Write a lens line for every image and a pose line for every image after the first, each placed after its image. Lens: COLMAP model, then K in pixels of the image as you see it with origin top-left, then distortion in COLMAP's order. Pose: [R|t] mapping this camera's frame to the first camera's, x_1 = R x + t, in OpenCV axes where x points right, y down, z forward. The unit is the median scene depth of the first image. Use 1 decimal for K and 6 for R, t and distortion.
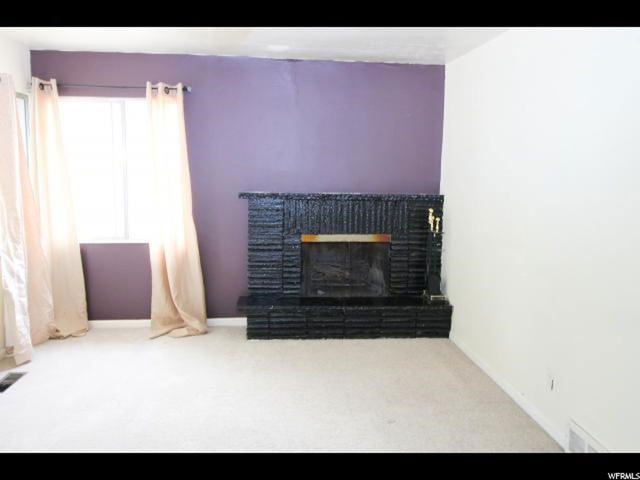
lens RADIAL K [[508.1, 0, 320.0], [0, 508.1, 240.0], [0, 0, 1]] dist [0.003161, 0.000343]
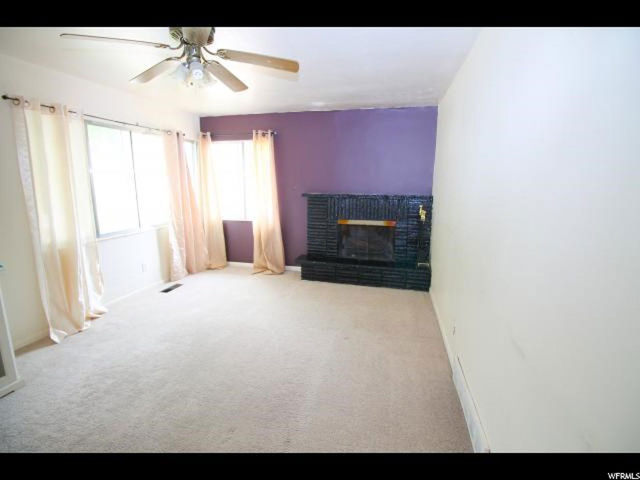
lens RADIAL K [[301.4, 0, 323.3], [0, 301.4, 238.5], [0, 0, 1]] dist [0.001820, -0.000397]
pose [[0.943897, 0.052874, -0.325979, 0.243173], [-0.036953, 0.997811, 0.054846, -0.001048], [0.328165, -0.039723, 0.943785, 0.068976]]
